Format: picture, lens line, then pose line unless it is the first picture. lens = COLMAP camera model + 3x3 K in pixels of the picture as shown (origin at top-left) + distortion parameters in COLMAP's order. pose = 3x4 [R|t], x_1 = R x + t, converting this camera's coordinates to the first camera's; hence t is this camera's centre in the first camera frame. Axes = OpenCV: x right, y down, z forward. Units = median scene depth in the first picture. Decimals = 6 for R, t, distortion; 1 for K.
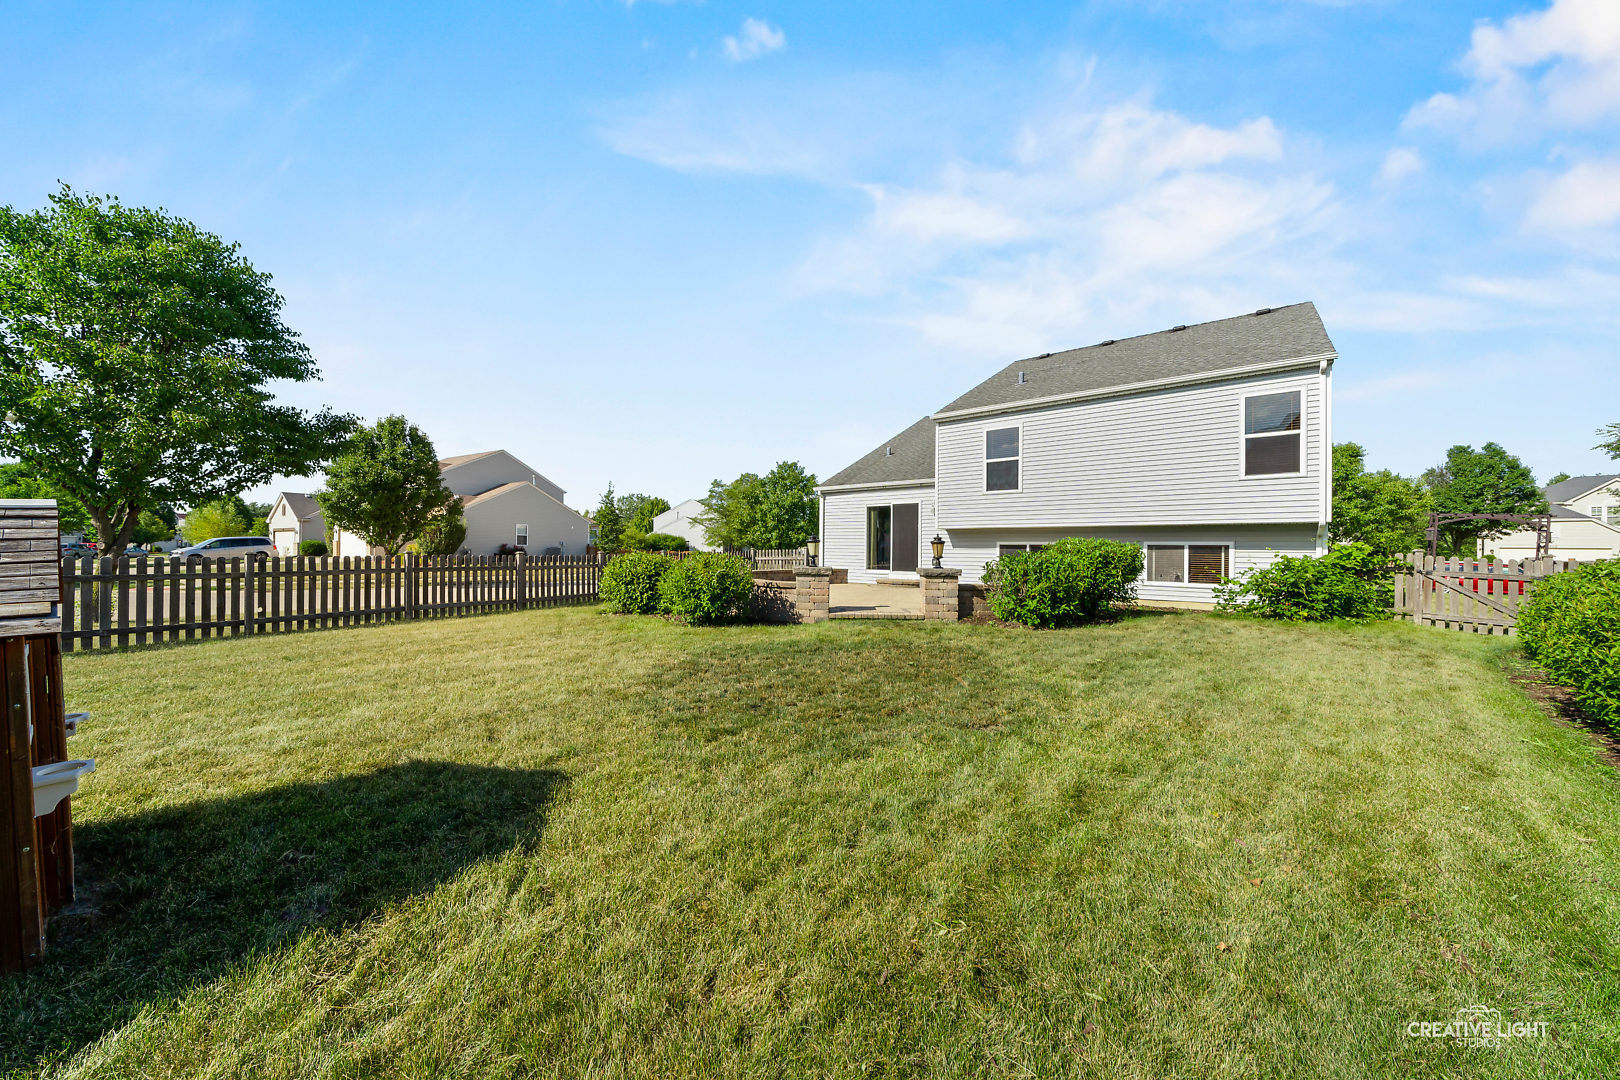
lens RADIAL K [[554.5, 0, 810.2], [0, 554.5, 551.3], [0, 0, 1]] dist [-0.007567, -0.000128]
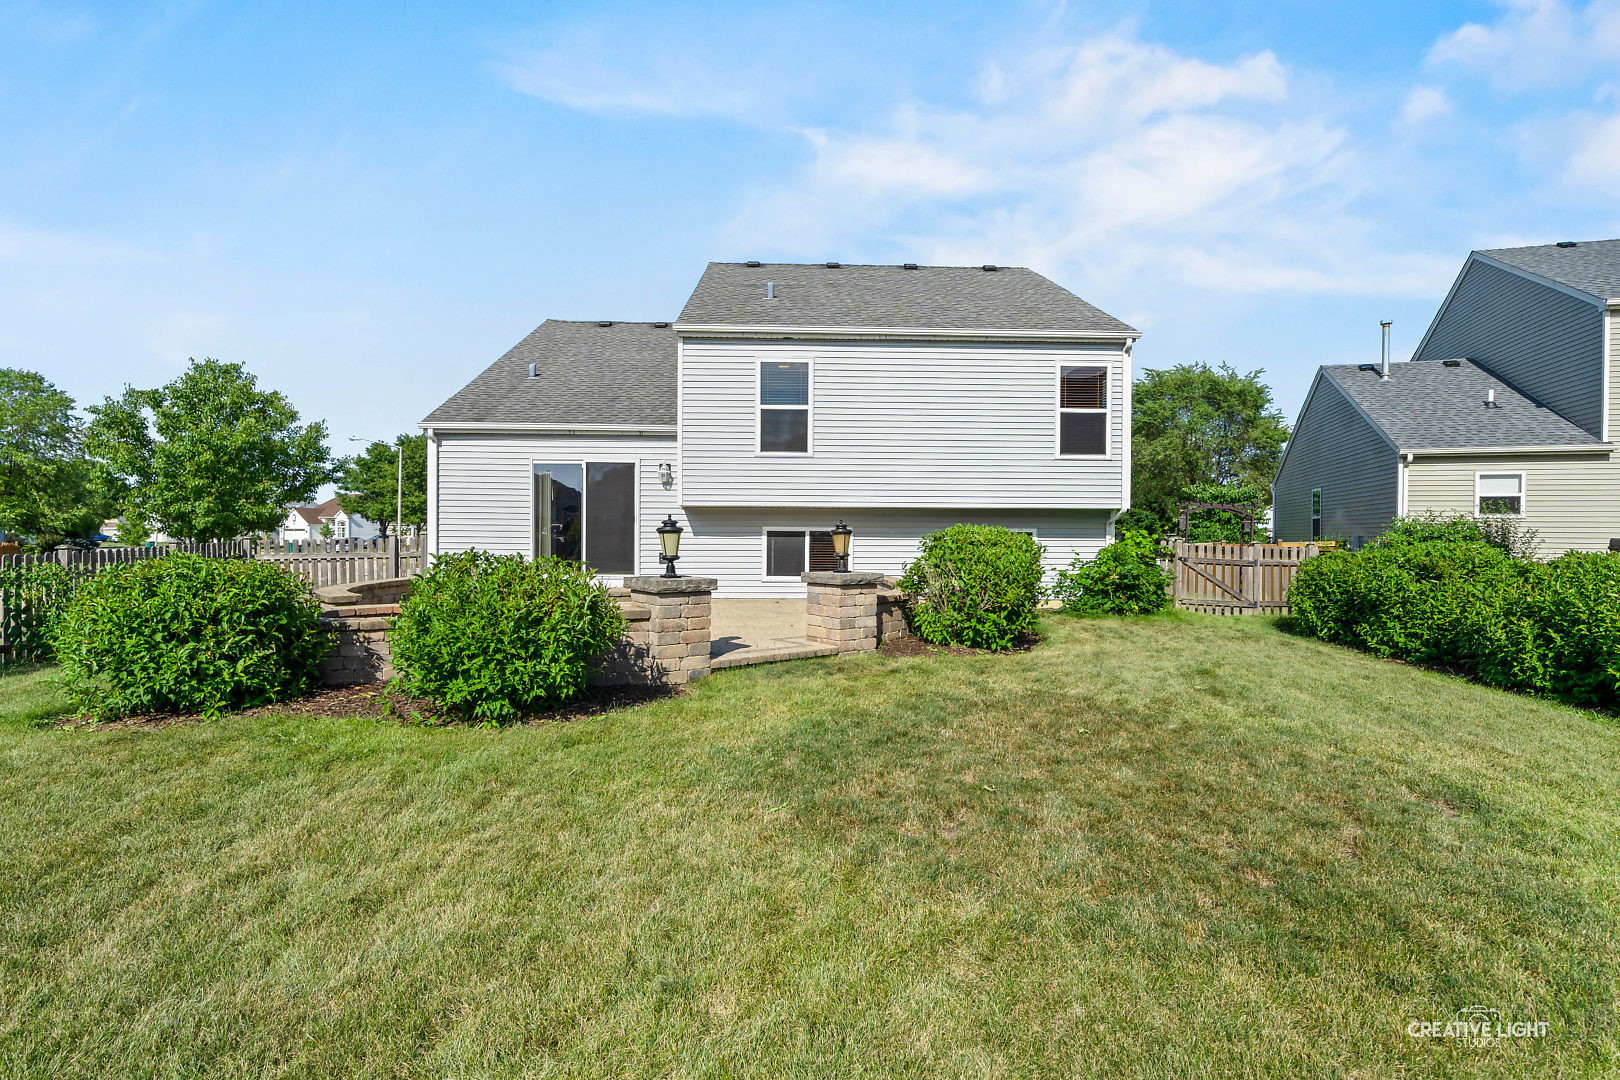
lens RADIAL K [[797.3, 0, 809.9], [0, 797.3, 543.0], [0, 0, 1]] dist [0.030431, 0.000292]
pose [[0.736196, -0.009111, 0.676707, -0.281911], [0.005661, 0.999957, 0.007305, -0.005136], [-0.676744, -0.001547, 0.736216, 0.243638]]
